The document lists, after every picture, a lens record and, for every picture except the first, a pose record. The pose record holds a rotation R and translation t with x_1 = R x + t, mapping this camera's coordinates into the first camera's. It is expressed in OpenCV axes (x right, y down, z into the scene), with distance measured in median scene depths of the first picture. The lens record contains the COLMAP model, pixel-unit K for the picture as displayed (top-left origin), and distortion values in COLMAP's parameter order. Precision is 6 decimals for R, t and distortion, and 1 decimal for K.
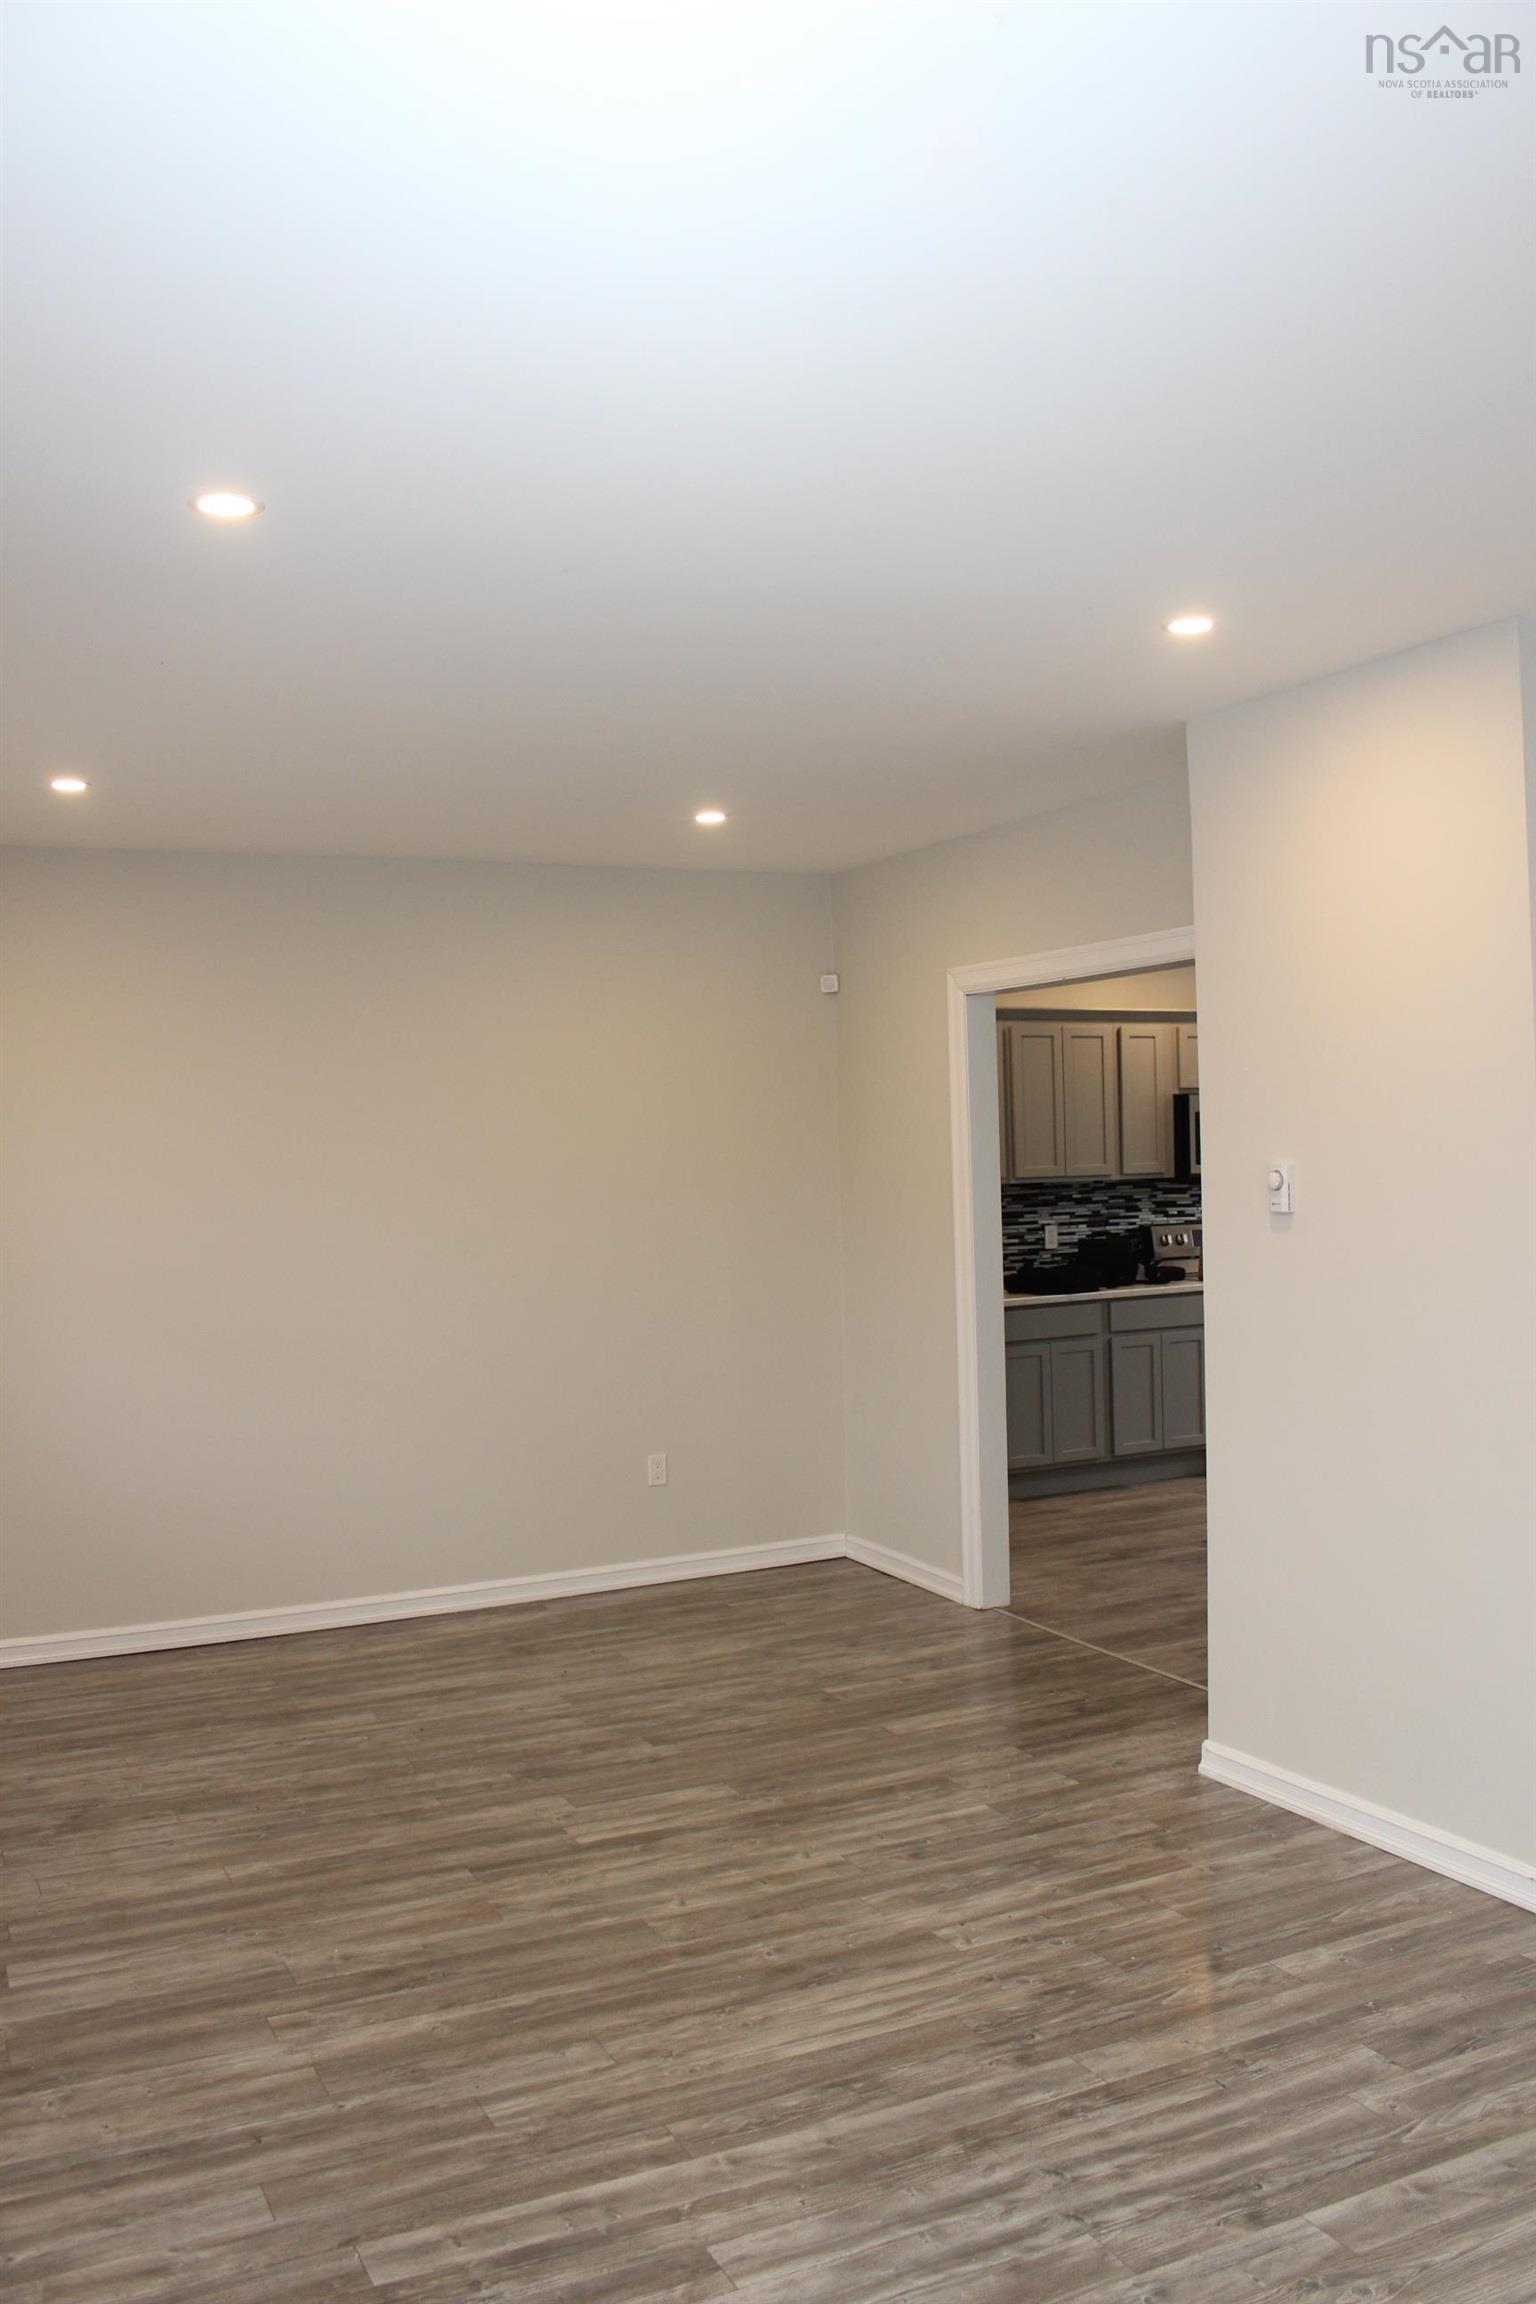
lens RADIAL K [[2068.2, 0, 768.0], [0, 2068.2, 1152.0], [0, 0, 1]] dist [-0.190724, 0.196071]
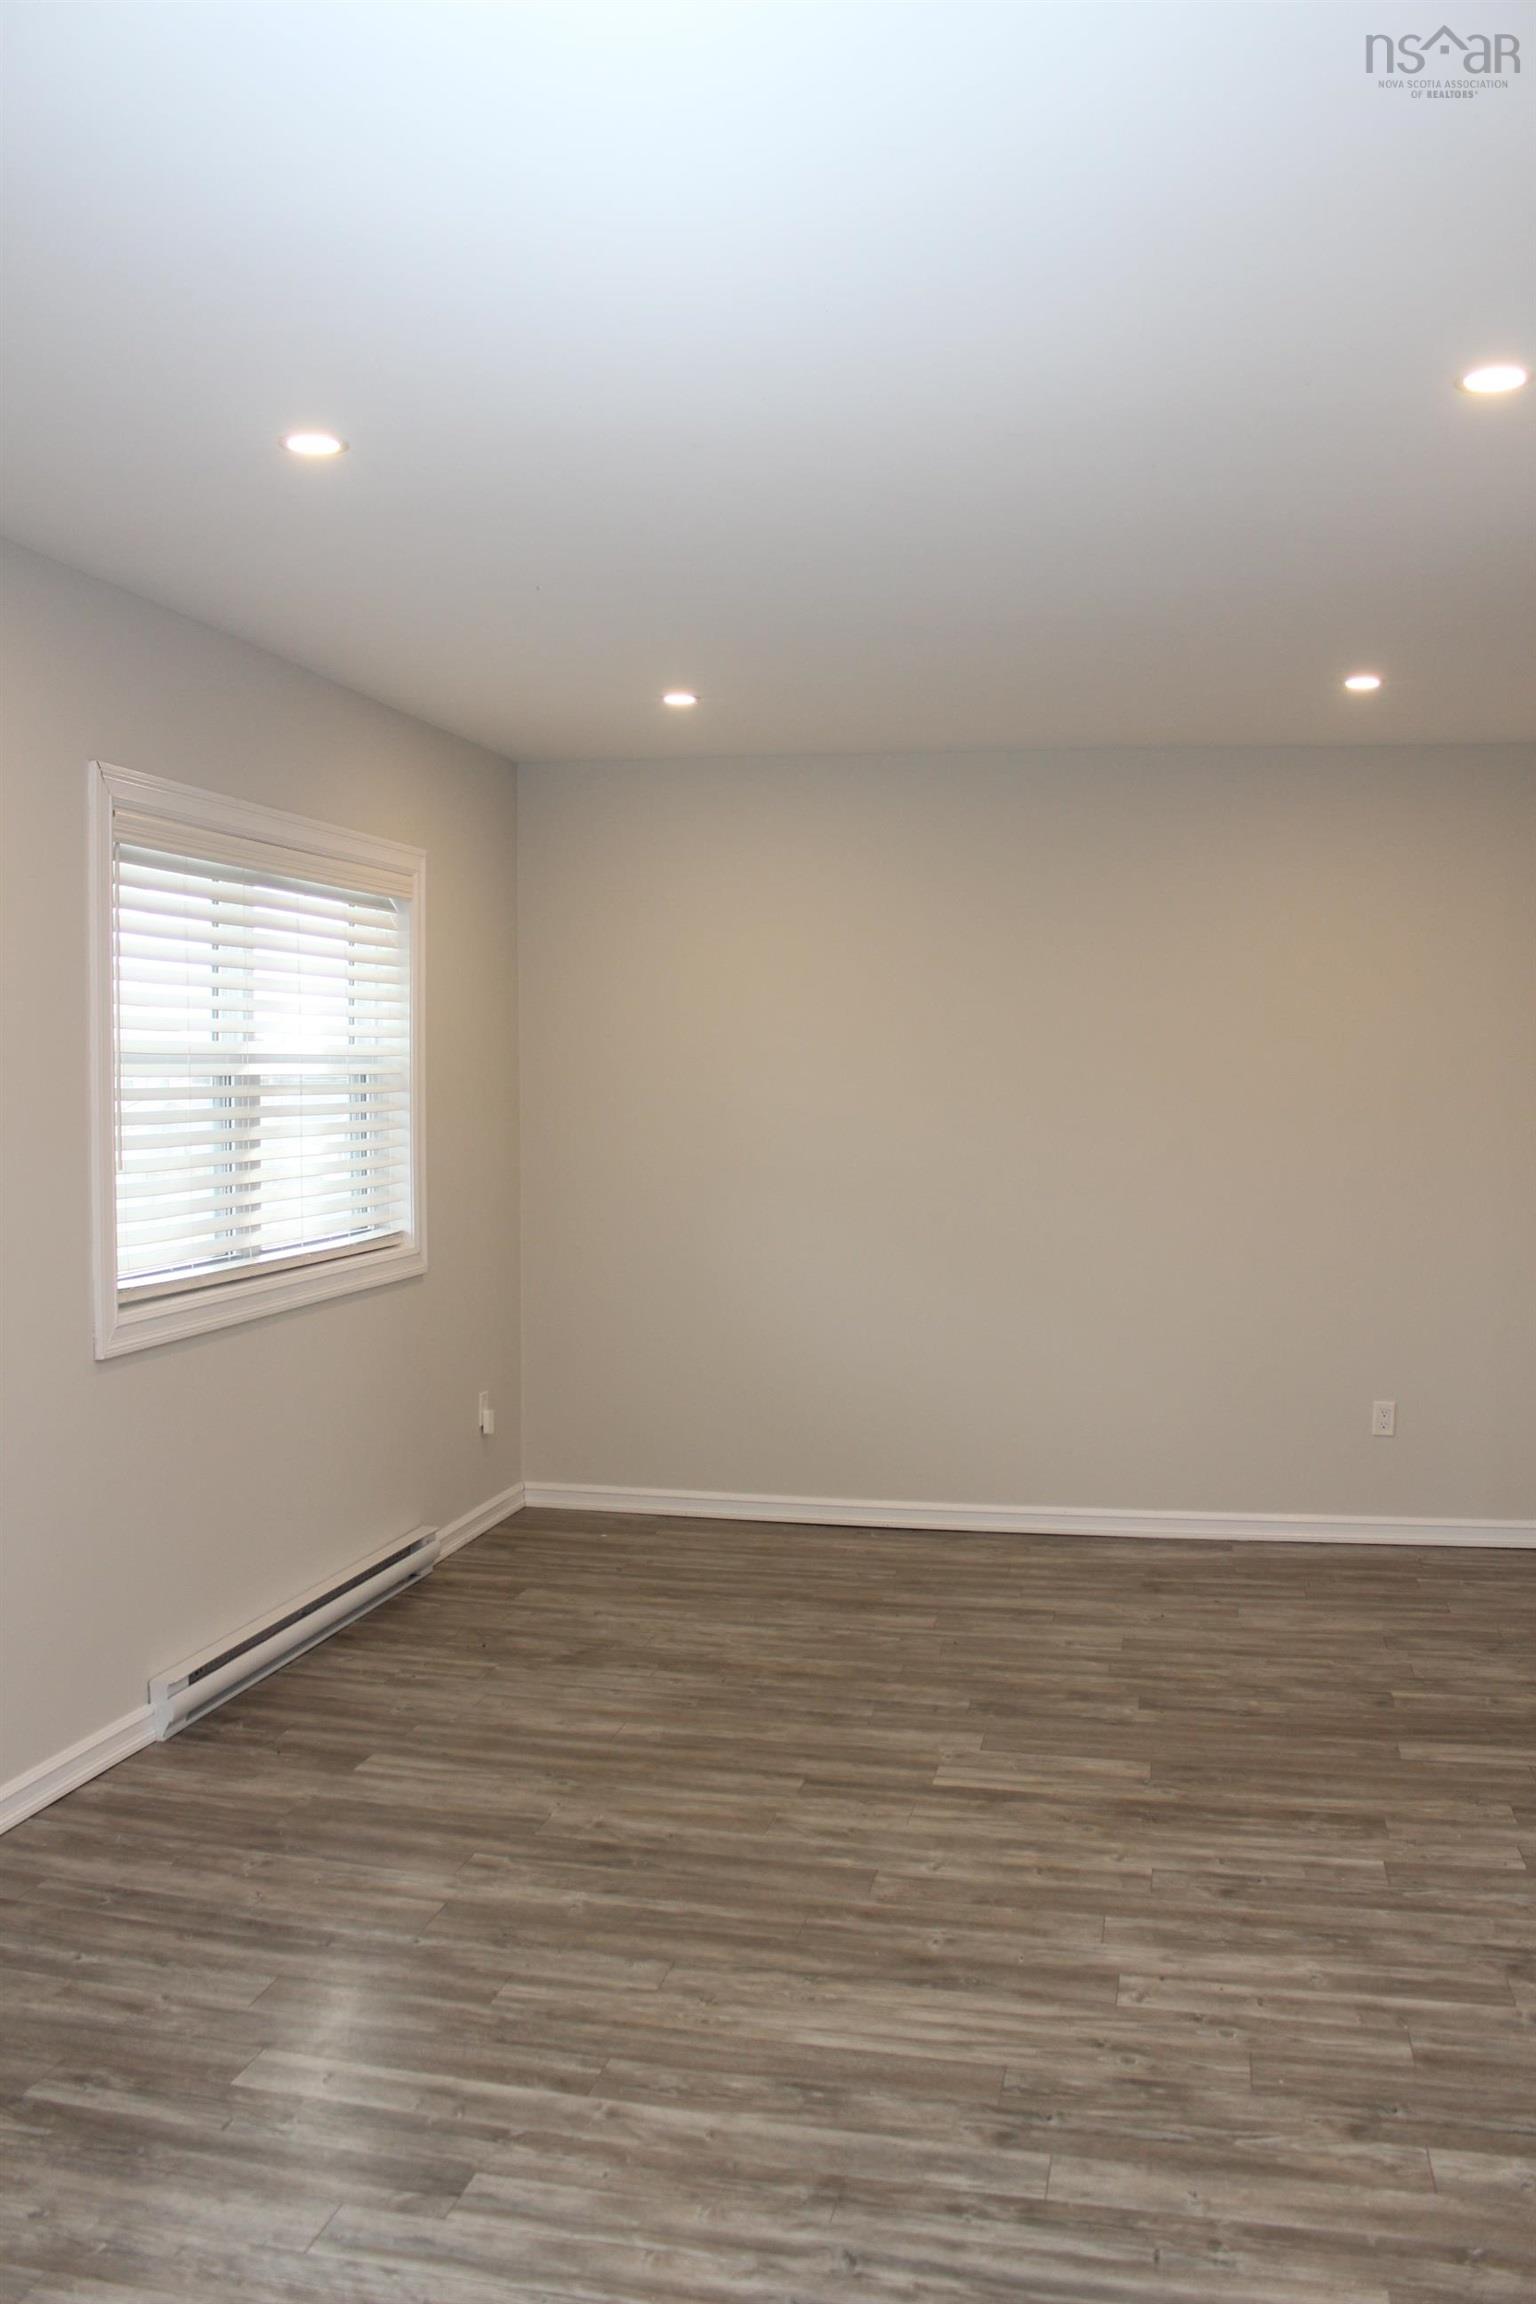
lens RADIAL K [[2068.2, 0, 768.0], [0, 2068.2, 1152.0], [0, 0, 1]] dist [-0.190724, 0.196071]
pose [[0.757736, 0.059671, -0.649827, 0.475929], [-0.027492, 0.997845, 0.059571, -0.007074], [0.651982, -0.027275, 0.757744, 0.256786]]
